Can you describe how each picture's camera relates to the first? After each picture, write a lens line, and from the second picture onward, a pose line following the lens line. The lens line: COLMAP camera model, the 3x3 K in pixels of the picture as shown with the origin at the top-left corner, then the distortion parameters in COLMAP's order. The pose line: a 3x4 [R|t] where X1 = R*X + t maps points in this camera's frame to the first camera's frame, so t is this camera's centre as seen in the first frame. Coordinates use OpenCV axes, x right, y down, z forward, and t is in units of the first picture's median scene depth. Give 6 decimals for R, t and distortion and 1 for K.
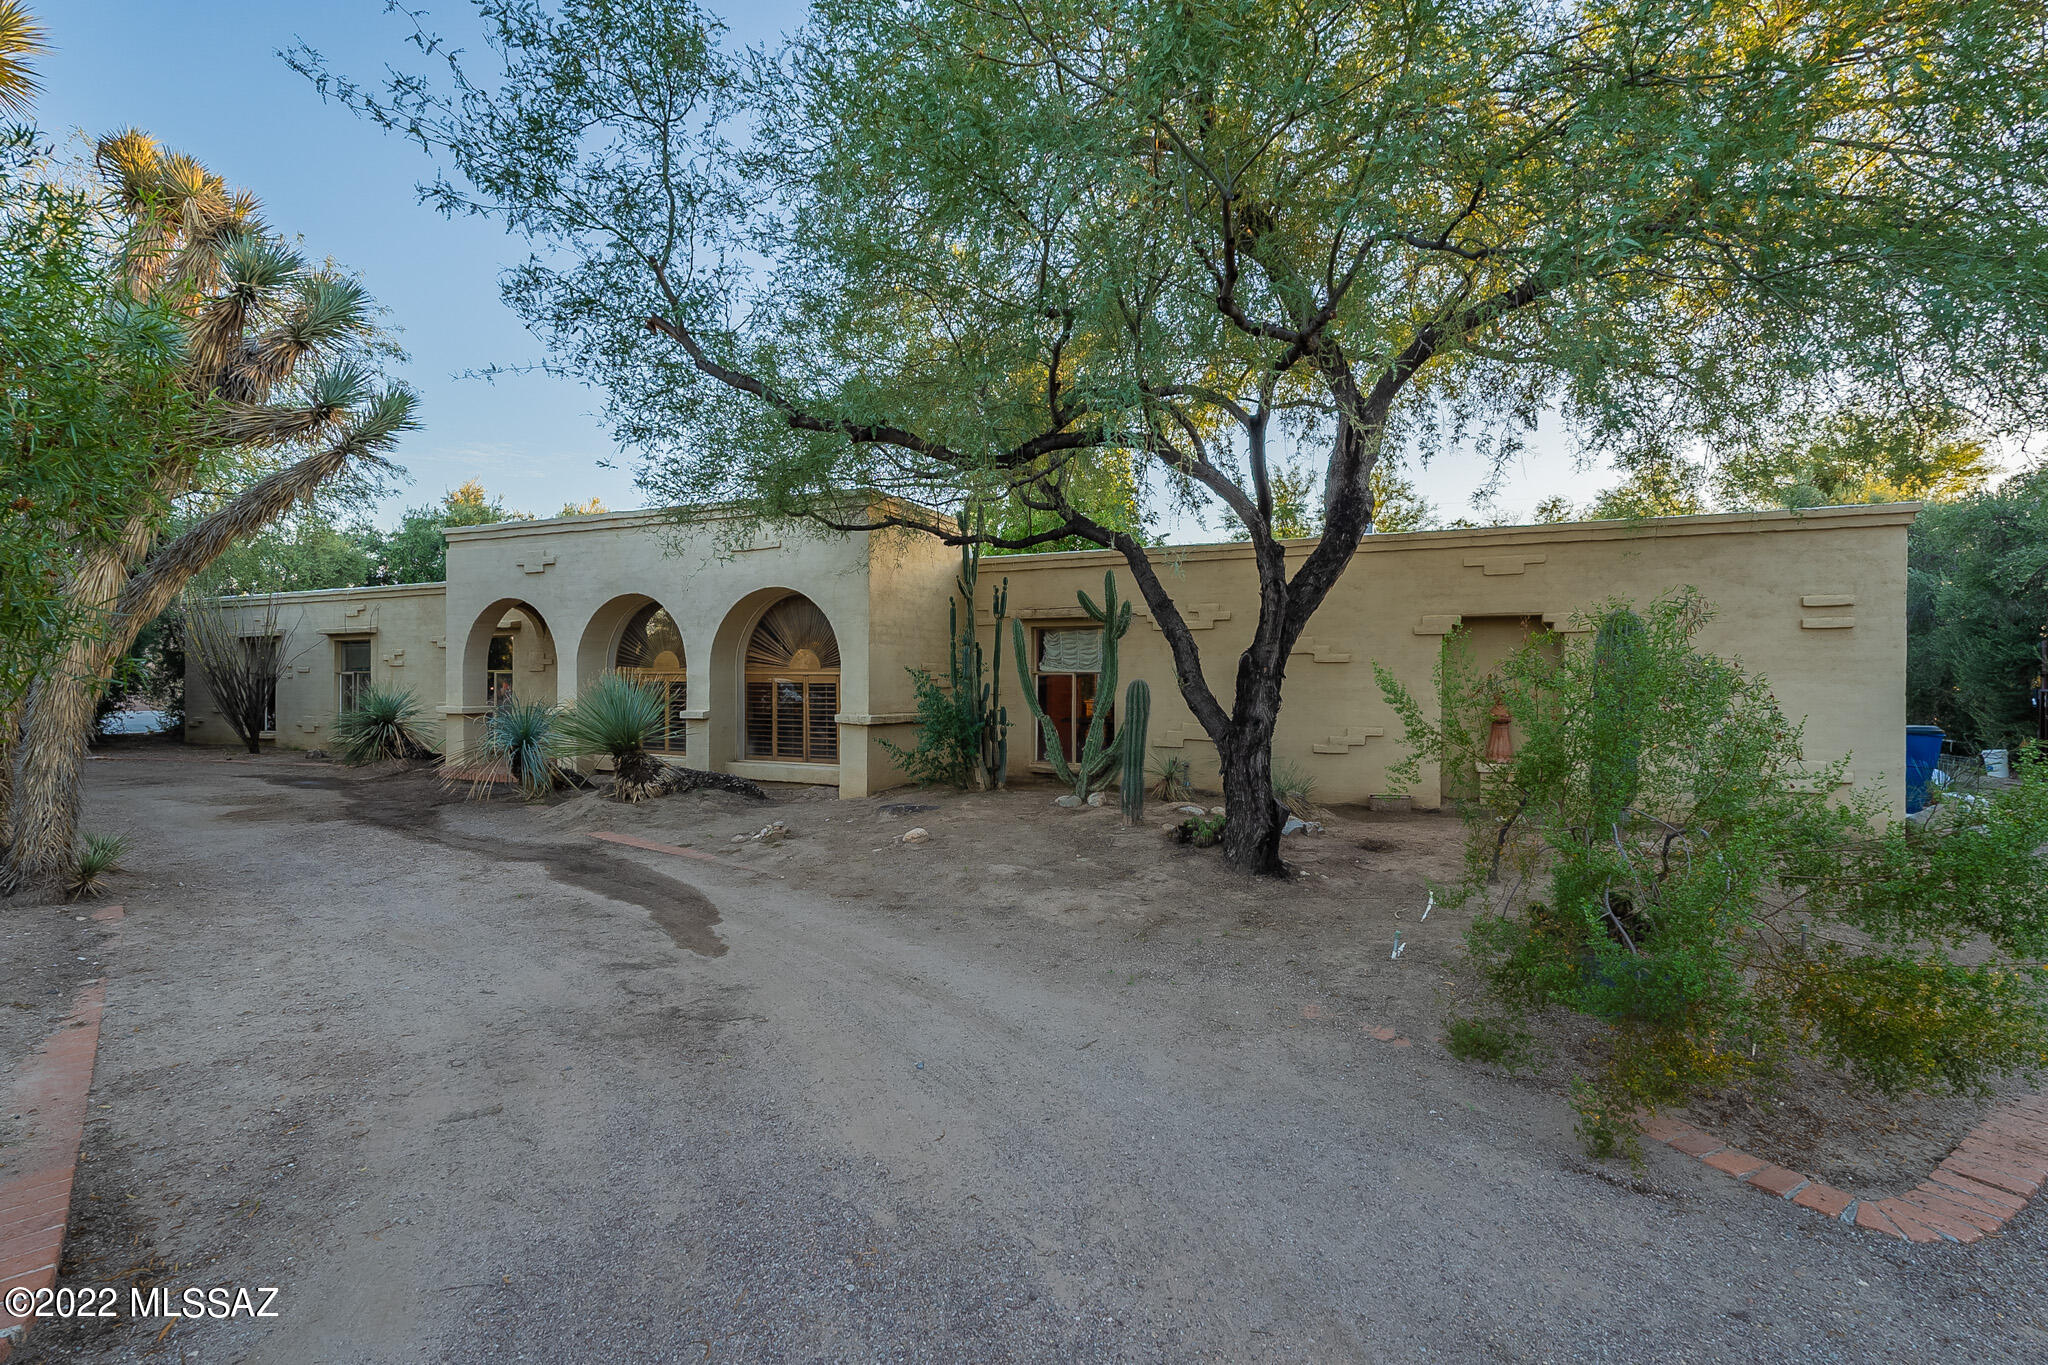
lens RADIAL K [[896.2, 0, 1027.4], [0, 896.2, 686.9], [0, 0, 1]] dist [-0.003547, -0.000439]
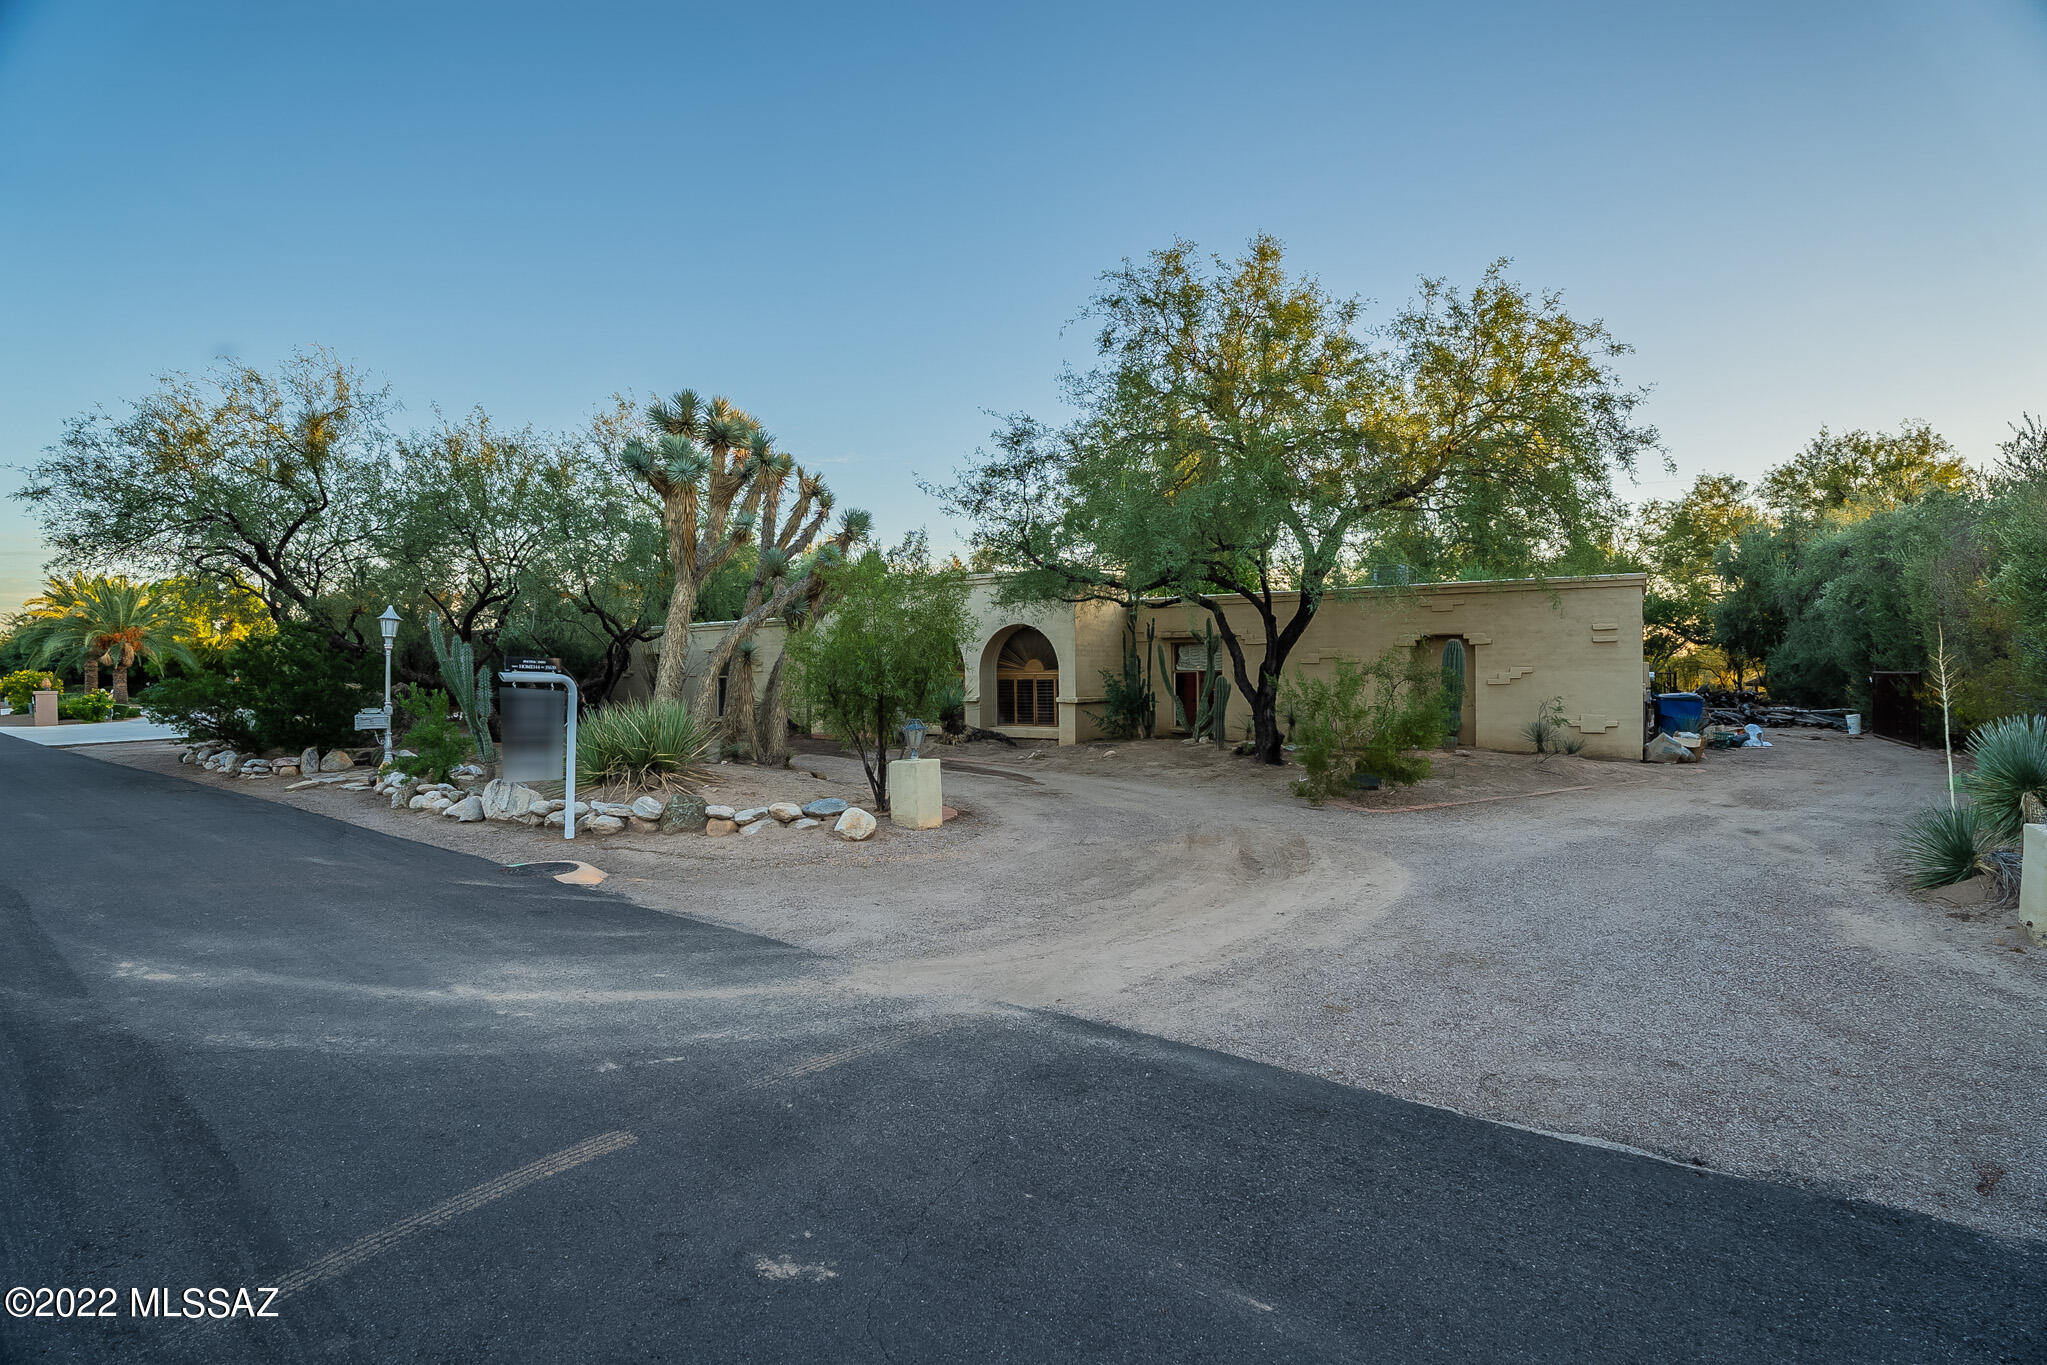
lens RADIAL K [[895.8, 0, 1034.3], [0, 895.8, 680.6], [0, 0, 1]] dist [-0.003547, -0.000439]
pose [[0.986596, -0.014490, -0.162539, 0.028324], [0.014881, 0.999889, 0.001188, -0.005072], [0.162504, -0.003591, 0.986701, -0.757058]]
